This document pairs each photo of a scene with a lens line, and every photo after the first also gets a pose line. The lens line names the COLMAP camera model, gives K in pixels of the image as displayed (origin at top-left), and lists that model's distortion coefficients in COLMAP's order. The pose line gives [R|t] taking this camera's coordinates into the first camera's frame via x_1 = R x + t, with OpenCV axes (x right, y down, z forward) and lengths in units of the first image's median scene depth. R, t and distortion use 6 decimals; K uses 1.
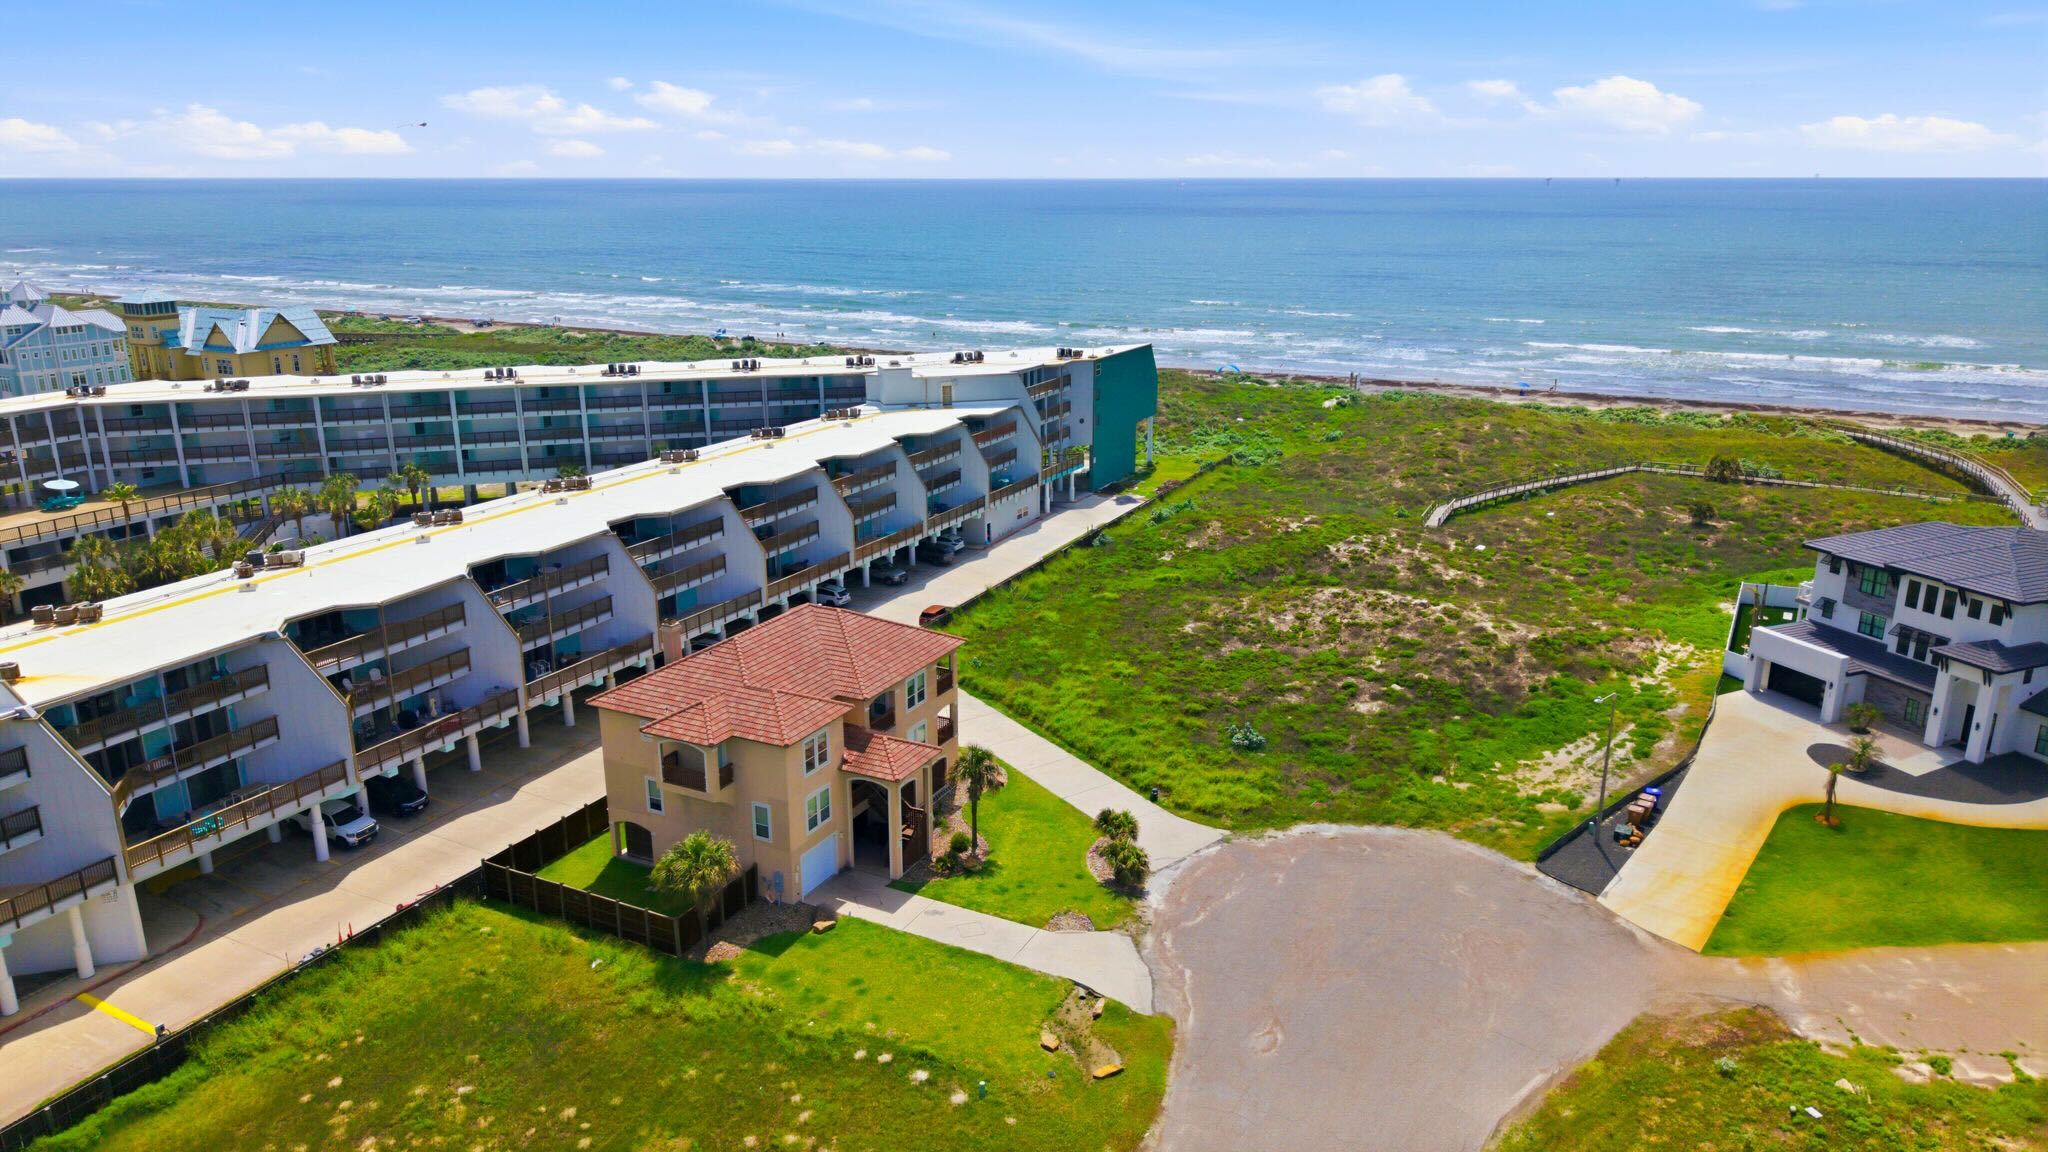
lens RADIAL K [[1363.0, 0, 1026.6], [0, 1363.0, 578.4], [0, 0, 1]] dist [0.044817, -0.050065]
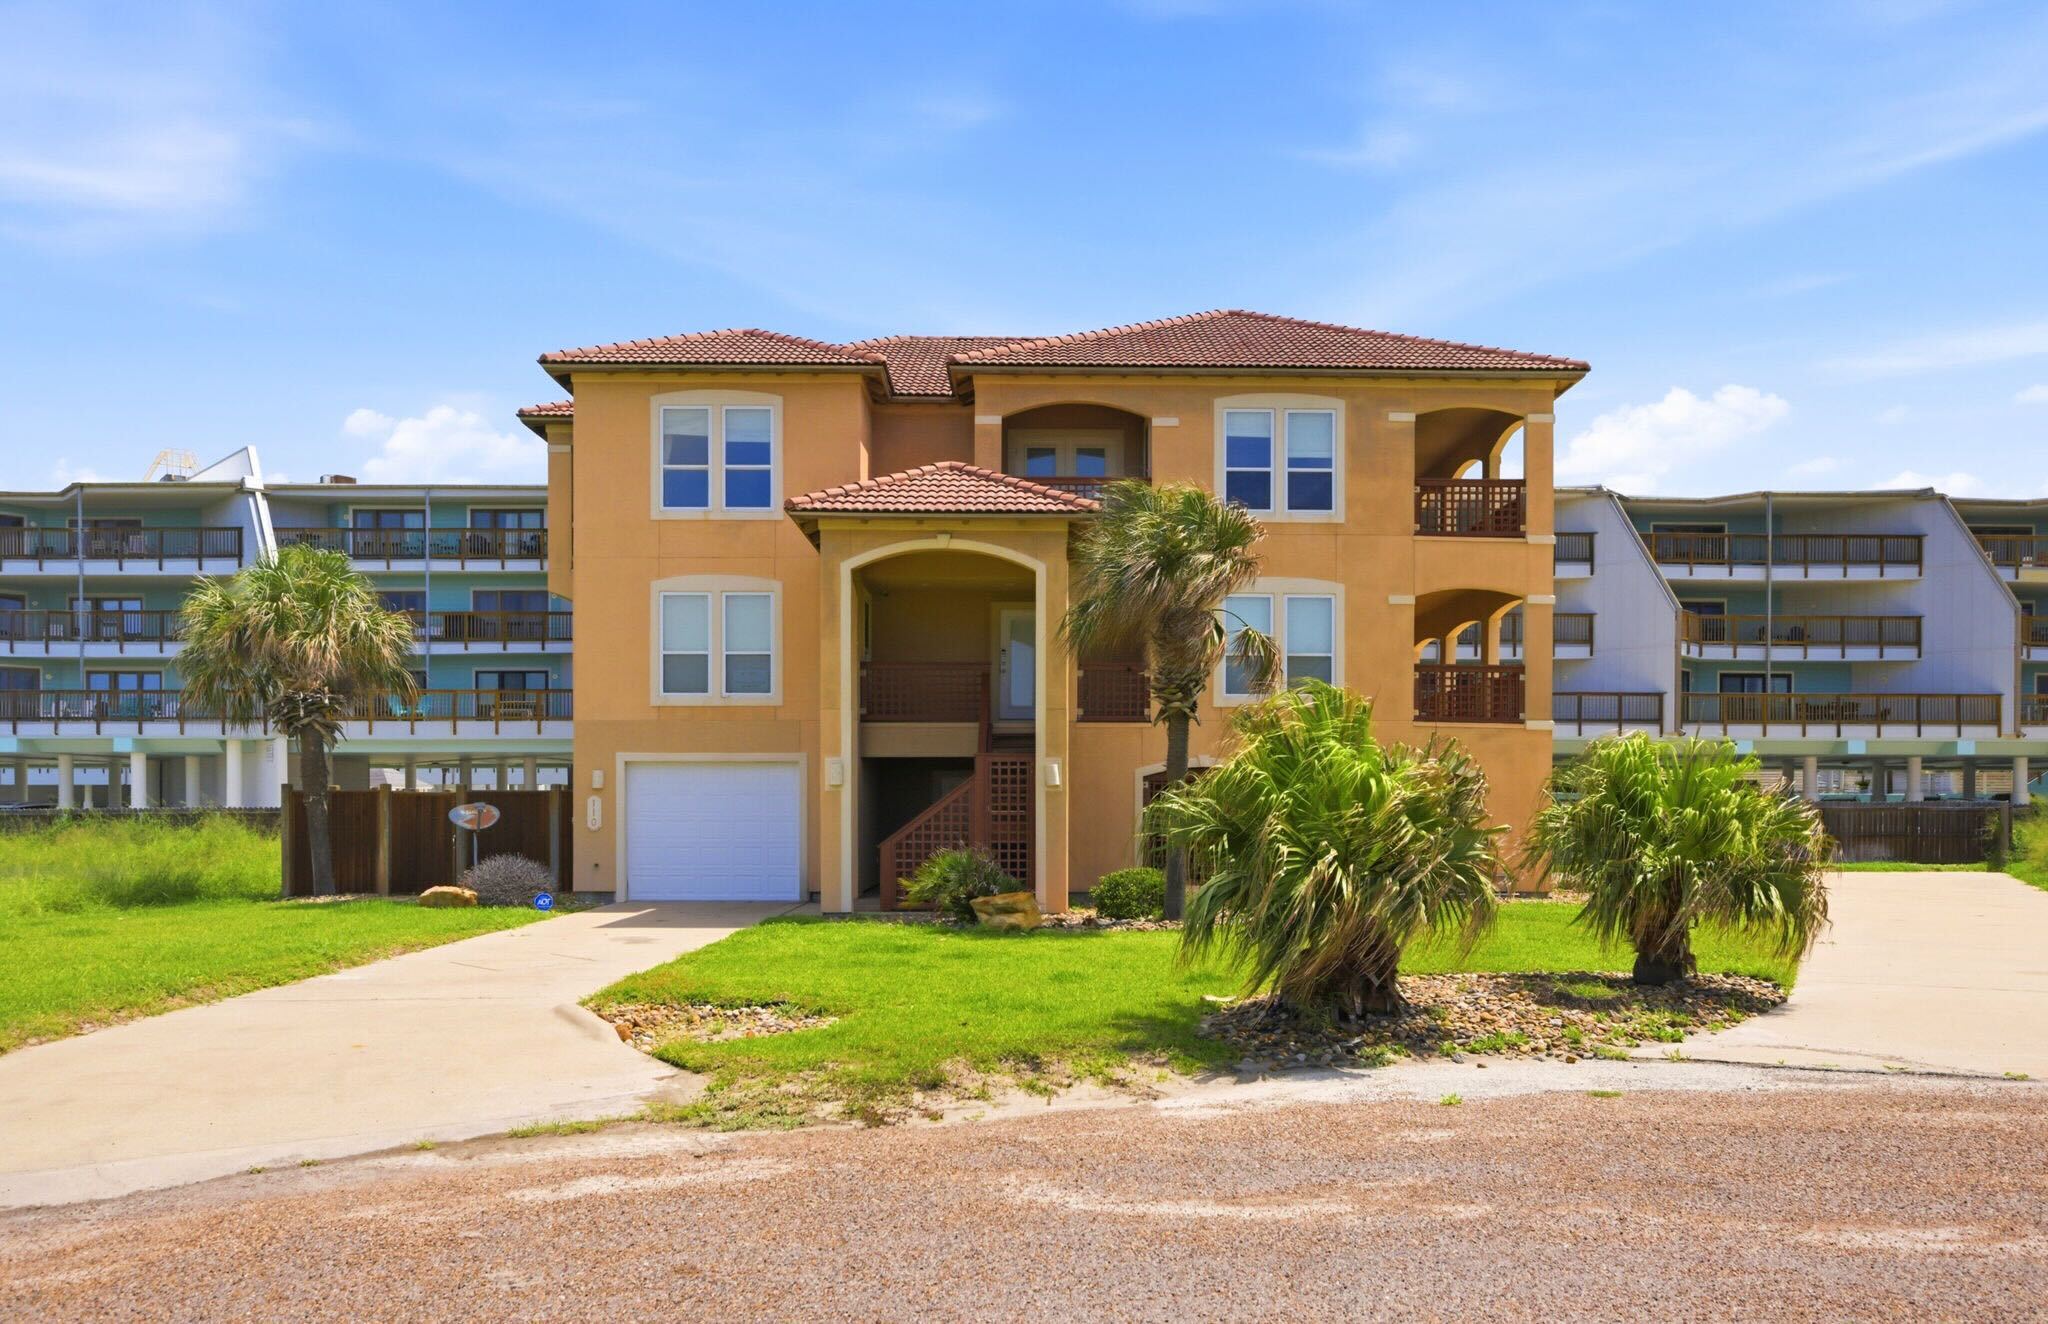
lens RADIAL K [[1445.1, 0, 1056.5], [0, 1445.1, 813.2], [0, 0, 1]] dist [-0.002838, -0.002869]
pose [[0.469642, 0.004266, -0.882847, 0.151761], [-0.250507, 0.959532, -0.128625, 0.179434], [0.846571, 0.281567, 0.451705, 0.711605]]
